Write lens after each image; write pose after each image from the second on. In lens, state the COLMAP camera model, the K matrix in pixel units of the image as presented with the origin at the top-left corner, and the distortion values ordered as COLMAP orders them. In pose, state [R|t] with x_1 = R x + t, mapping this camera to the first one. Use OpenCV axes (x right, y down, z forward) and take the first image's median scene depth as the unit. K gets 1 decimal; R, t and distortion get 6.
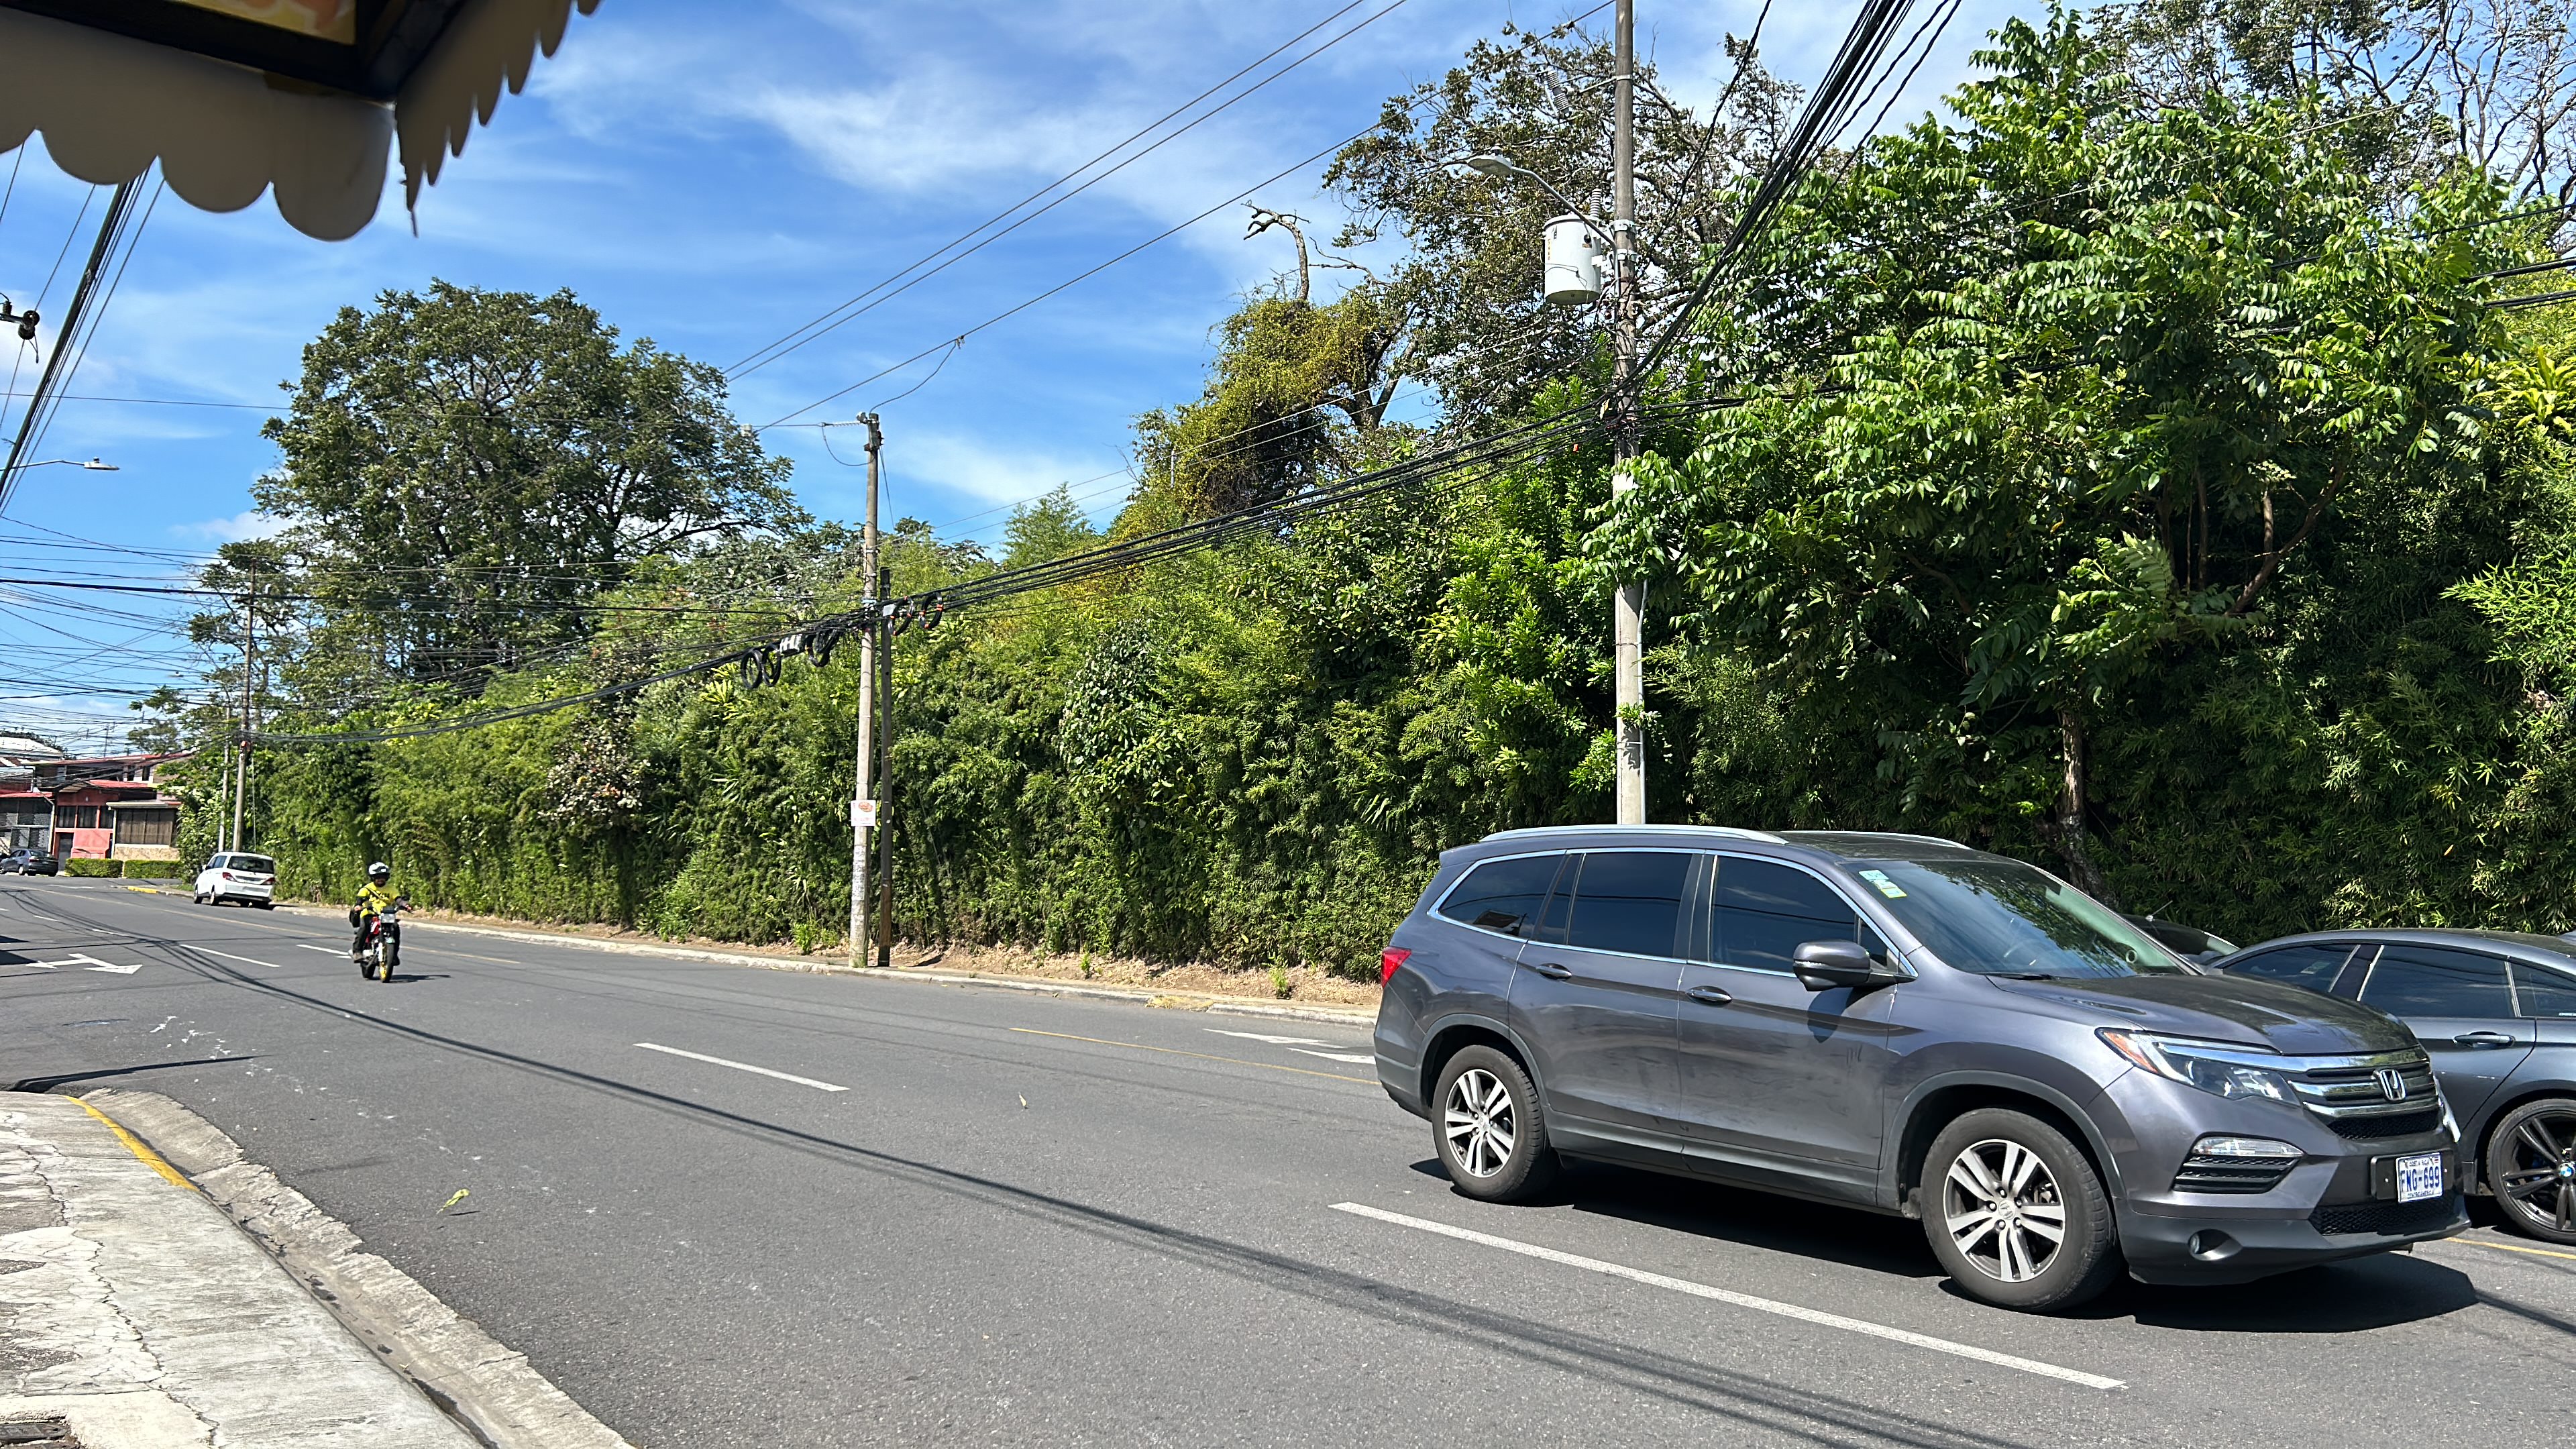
lens RADIAL K [[2055.8, 0, 1288.0], [0, 2055.8, 724.5], [0, 0, 1]] dist [0.096491, -0.128926]
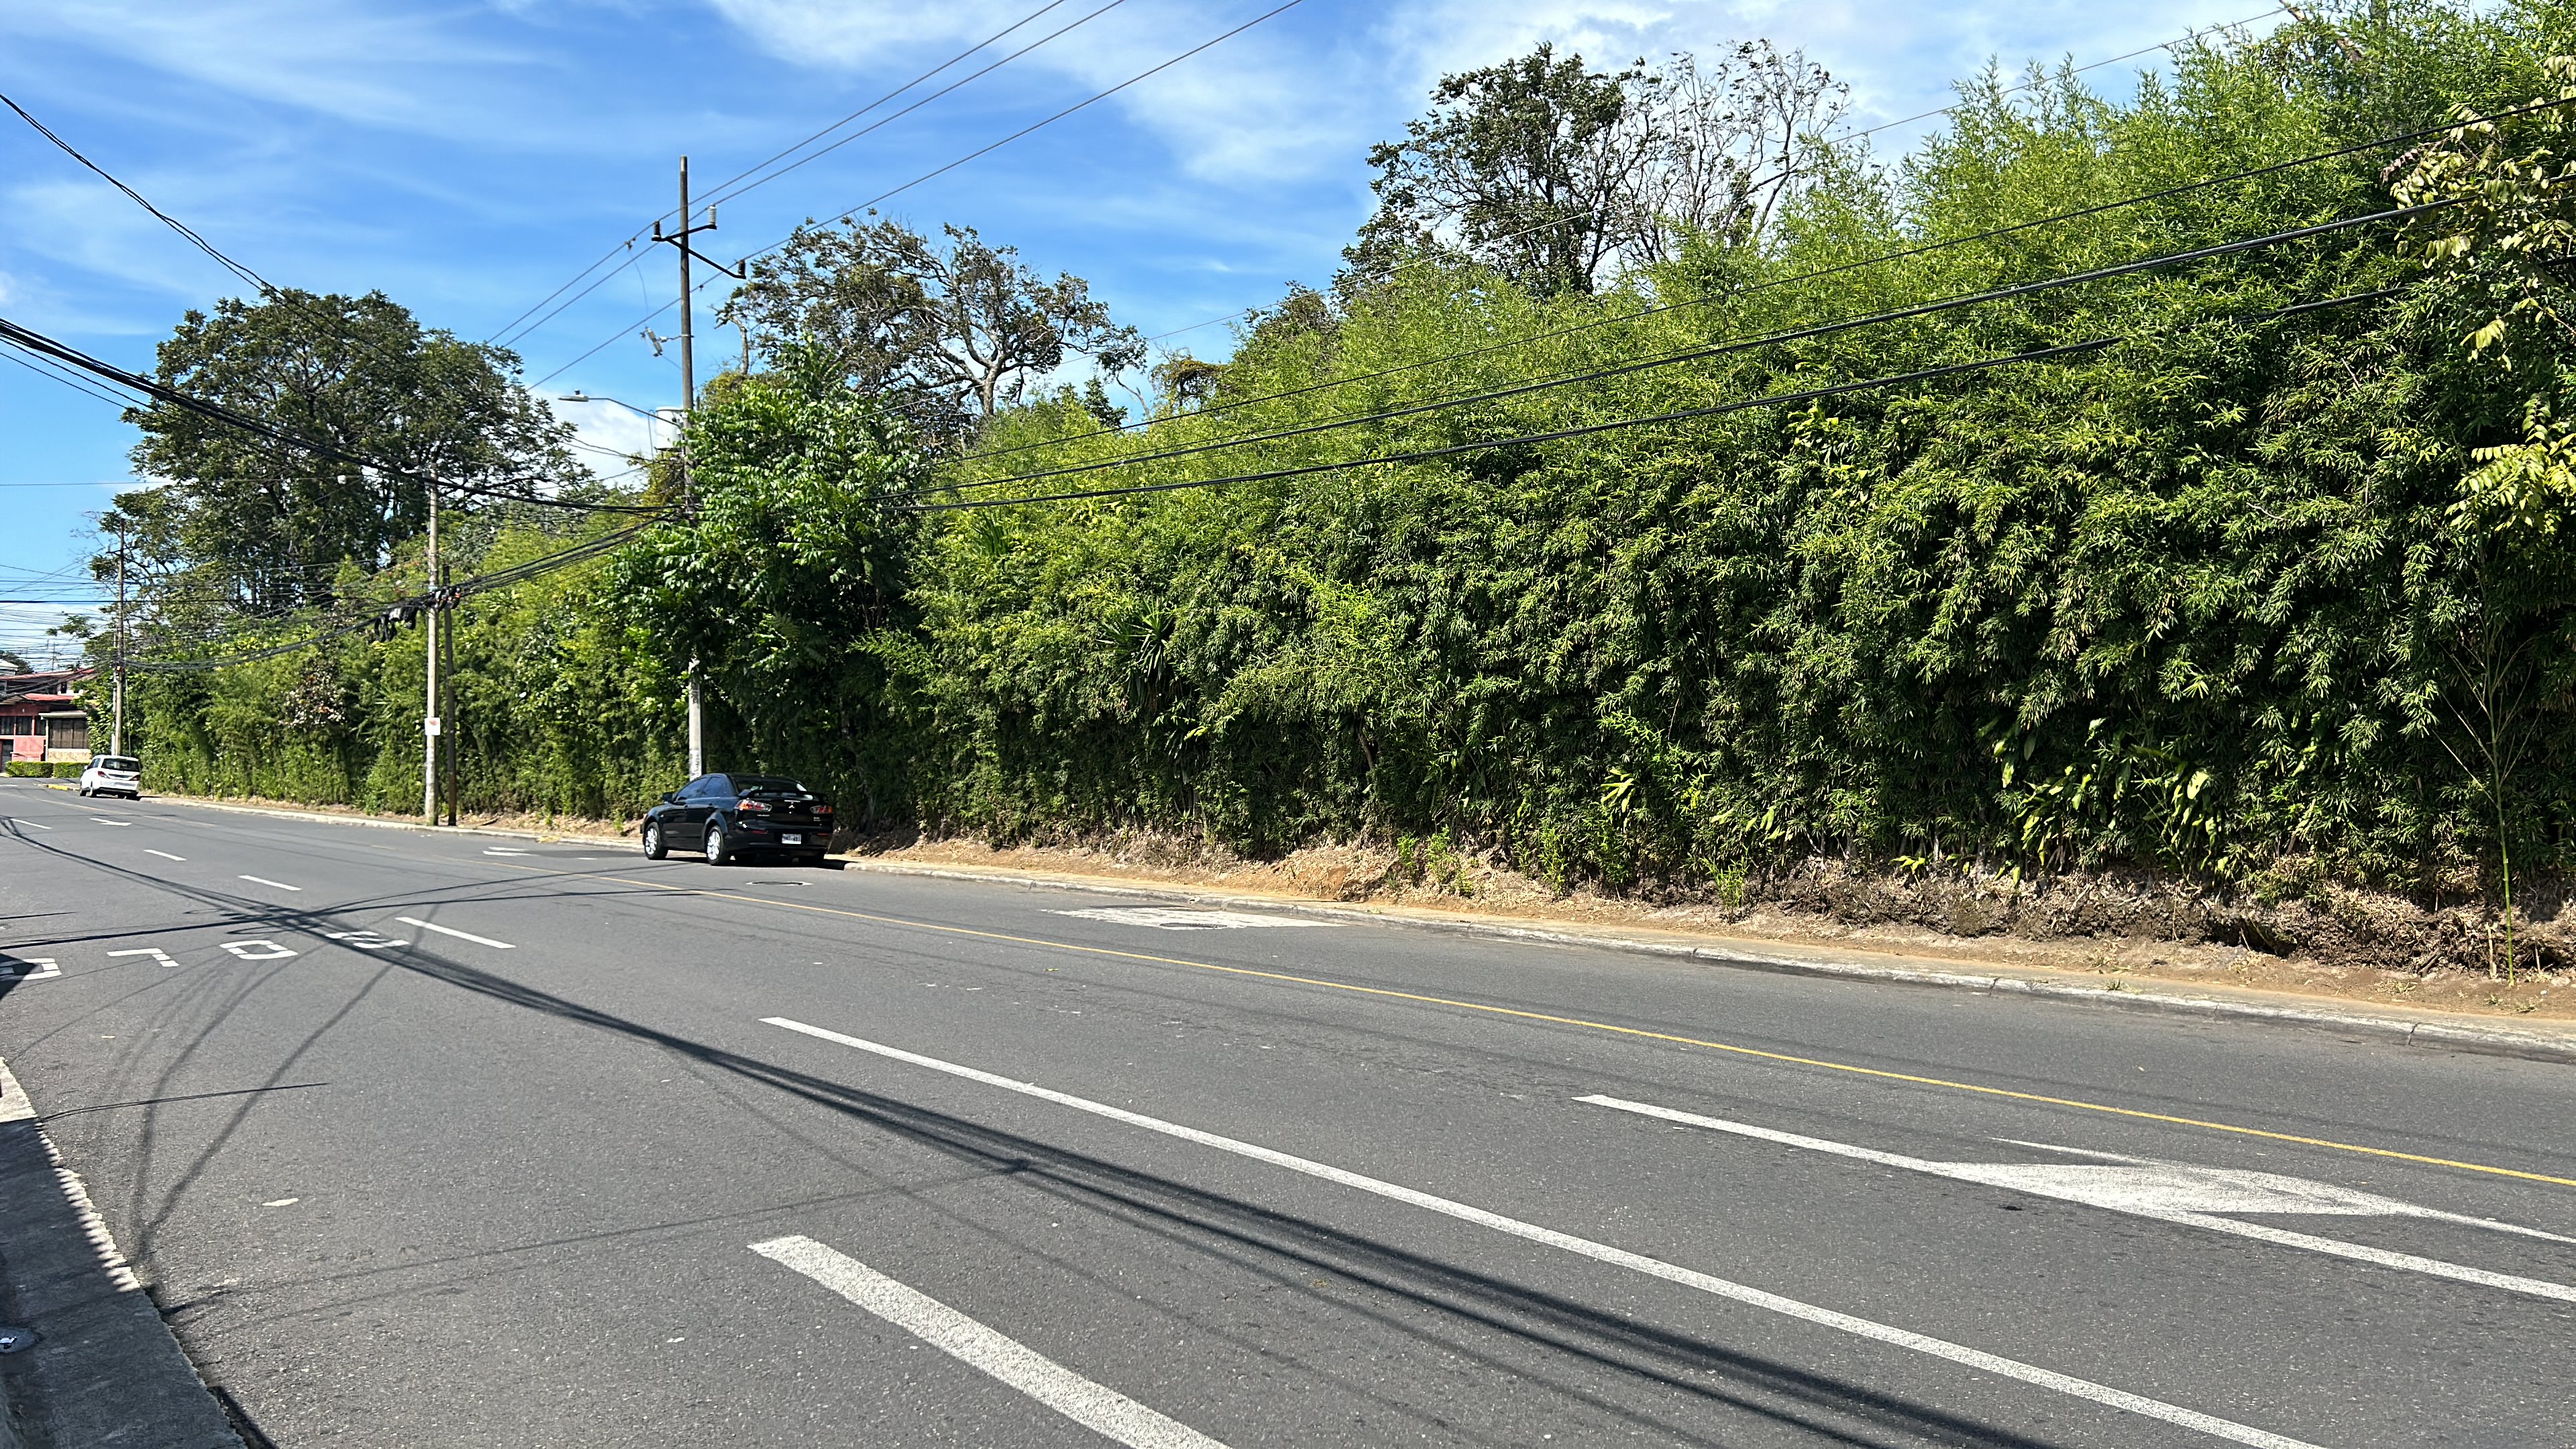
lens RADIAL K [[2055.8, 0, 1288.0], [0, 2055.8, 724.5], [0, 0, 1]] dist [0.096491, -0.128926]
pose [[0.999943, -0.010497, 0.001876, 0.187626], [0.010385, 0.998599, 0.051881, -0.014195], [-0.002418, -0.051858, 0.998652, -0.240826]]
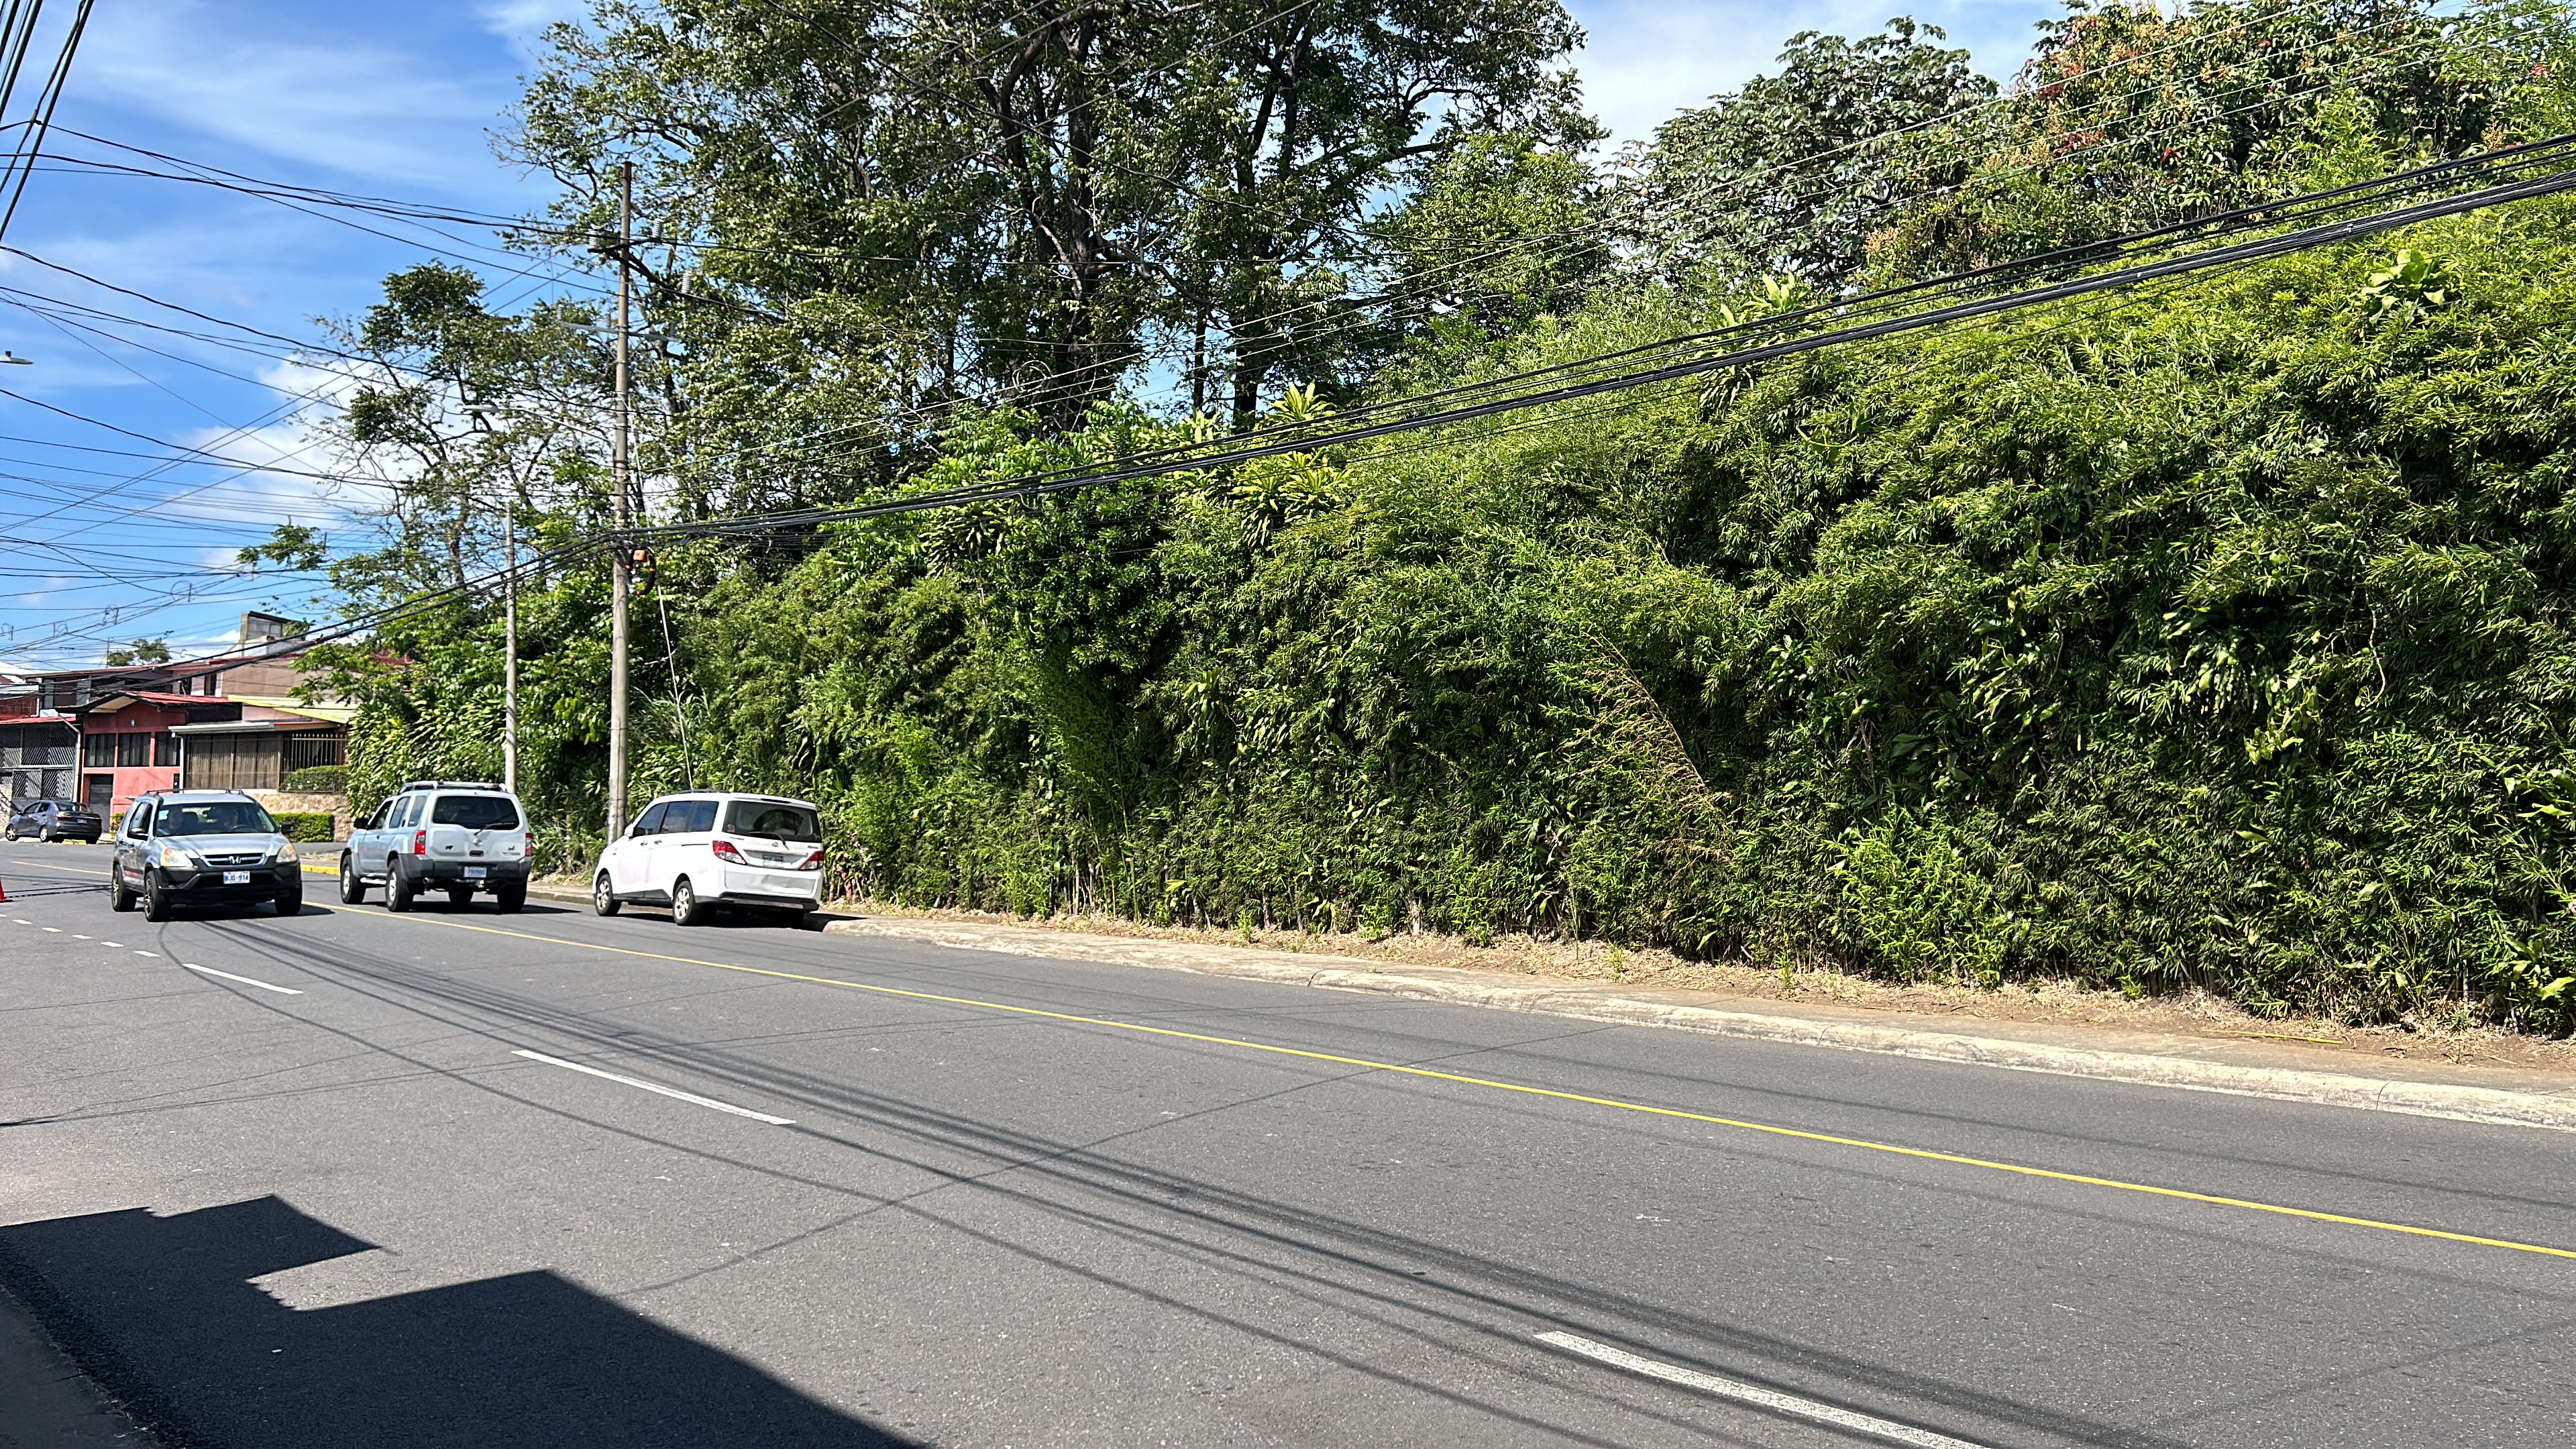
lens RADIAL K [[2055.8, 0, 1288.0], [0, 2055.8, 724.5], [0, 0, 1]] dist [0.096491, -0.128926]
pose [[0.999135, -0.025306, 0.032995, -0.357764], [0.023998, 0.998934, 0.039439, 0.029167], [-0.033958, -0.038613, 0.998677, 0.509721]]
